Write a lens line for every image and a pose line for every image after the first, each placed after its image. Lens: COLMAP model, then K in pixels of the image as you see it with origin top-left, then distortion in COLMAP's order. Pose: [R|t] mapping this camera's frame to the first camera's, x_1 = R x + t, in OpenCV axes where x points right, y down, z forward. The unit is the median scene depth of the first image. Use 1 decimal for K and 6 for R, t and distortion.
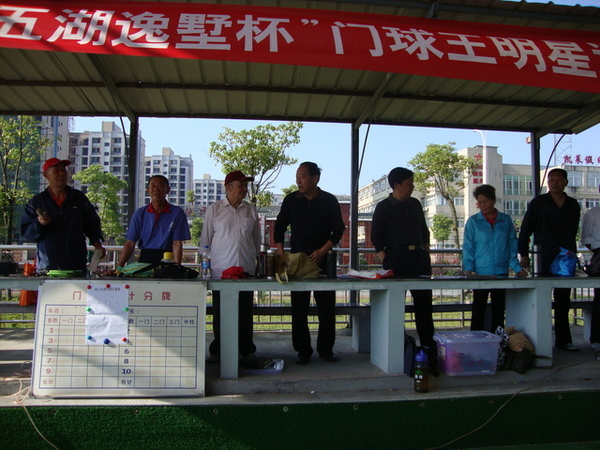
lens RADIAL K [[518.3, 0, 310.8], [0, 518.3, 223.4], [0, 0, 1]] dist [-0.176764, 0.160114]
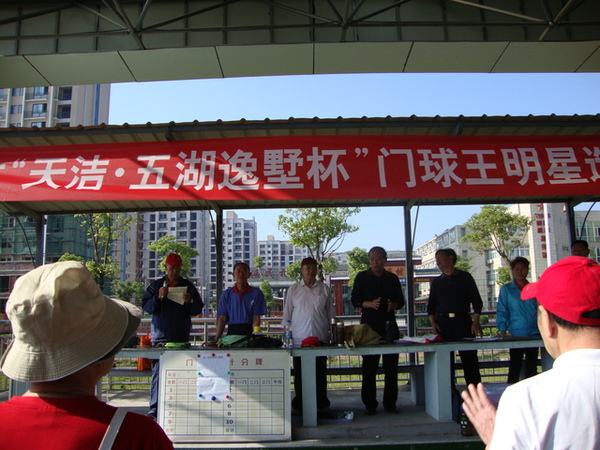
lens RADIAL K [[539.9, 0, 300.0], [0, 539.9, 225.0], [0, 0, 1]] dist [-0.186932, 0.112471]
pose [[0.989220, -0.051566, -0.137058, 0.016375], [0.038042, 0.994308, -0.099526, -0.054805], [0.141410, 0.093239, 0.985551, -0.296165]]
